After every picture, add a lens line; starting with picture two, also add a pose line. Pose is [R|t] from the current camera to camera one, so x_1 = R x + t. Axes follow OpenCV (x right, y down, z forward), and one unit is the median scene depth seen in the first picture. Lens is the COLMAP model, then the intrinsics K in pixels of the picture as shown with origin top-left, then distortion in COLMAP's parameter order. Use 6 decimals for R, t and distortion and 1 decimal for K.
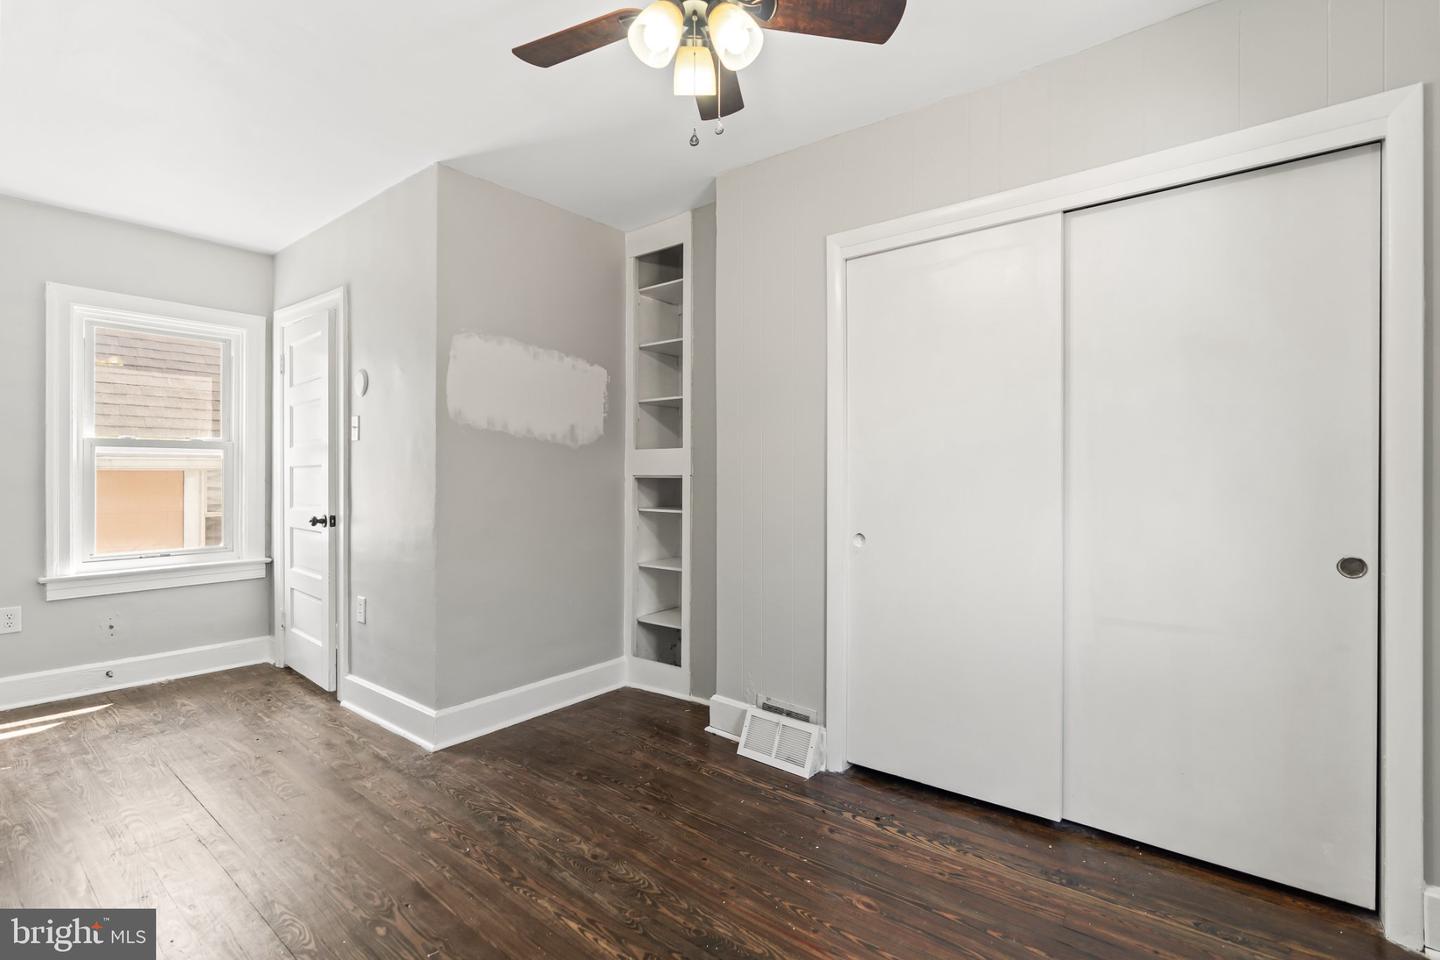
lens RADIAL K [[656.1, 0, 718.7], [0, 656.1, 479.7], [0, 0, 1]] dist [-0.005172, 0.001201]
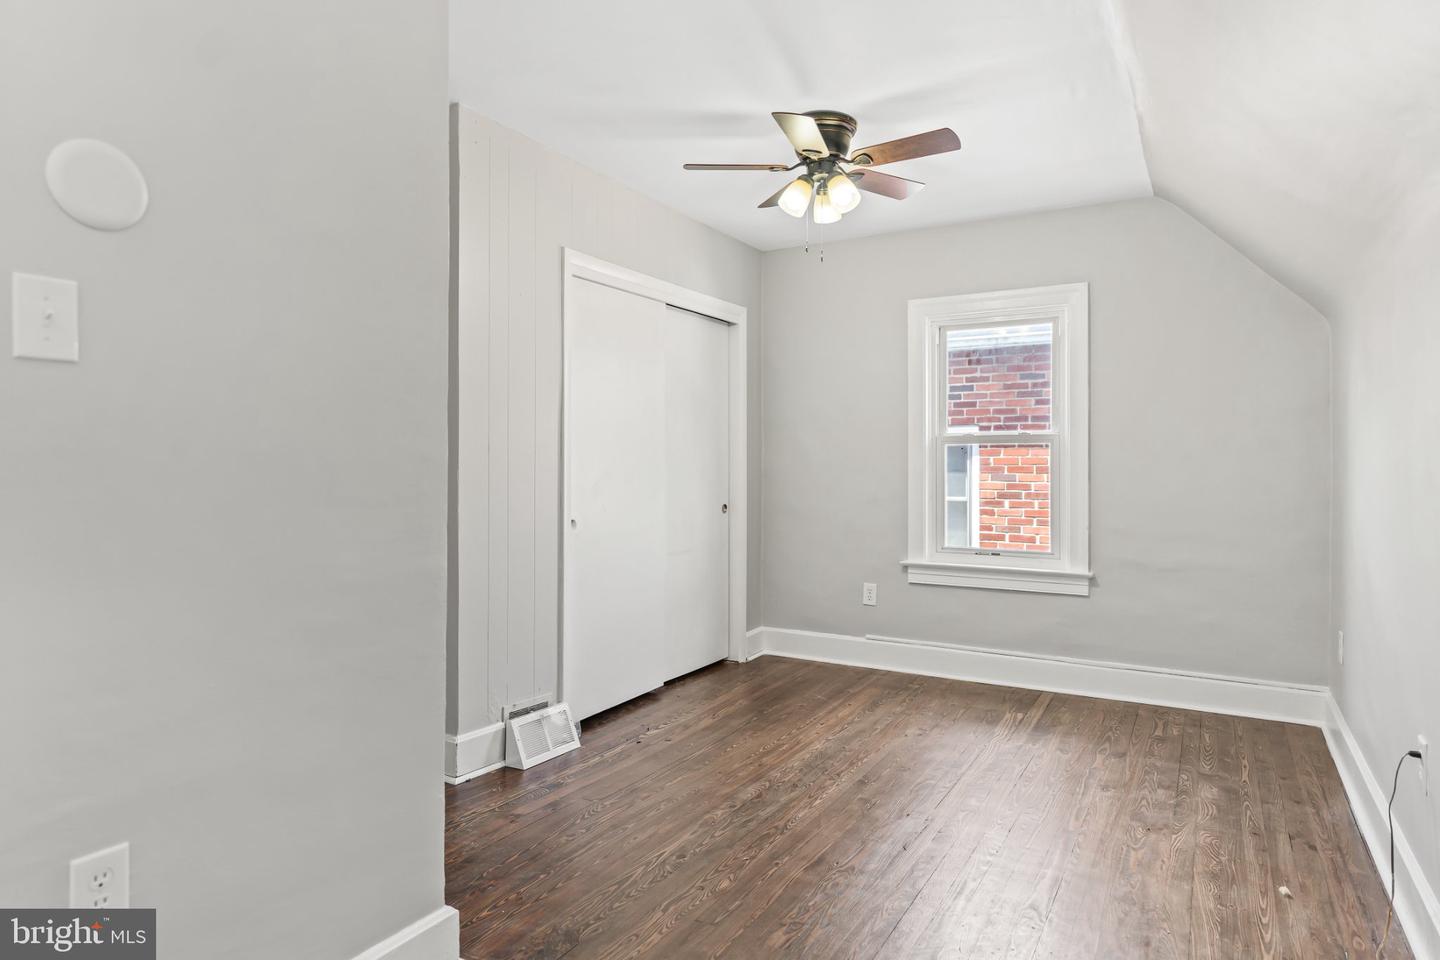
lens RADIAL K [[832.3, 0, 720.0], [0, 832.3, 480.0], [0, 0, 1]] dist [0.000151, 0.000367]
pose [[-0.132132, -0.024597, 0.990927, -1.567778], [0.003933, 0.999671, 0.025338, -0.029323], [-0.991224, 0.007245, -0.131992, 1.178058]]
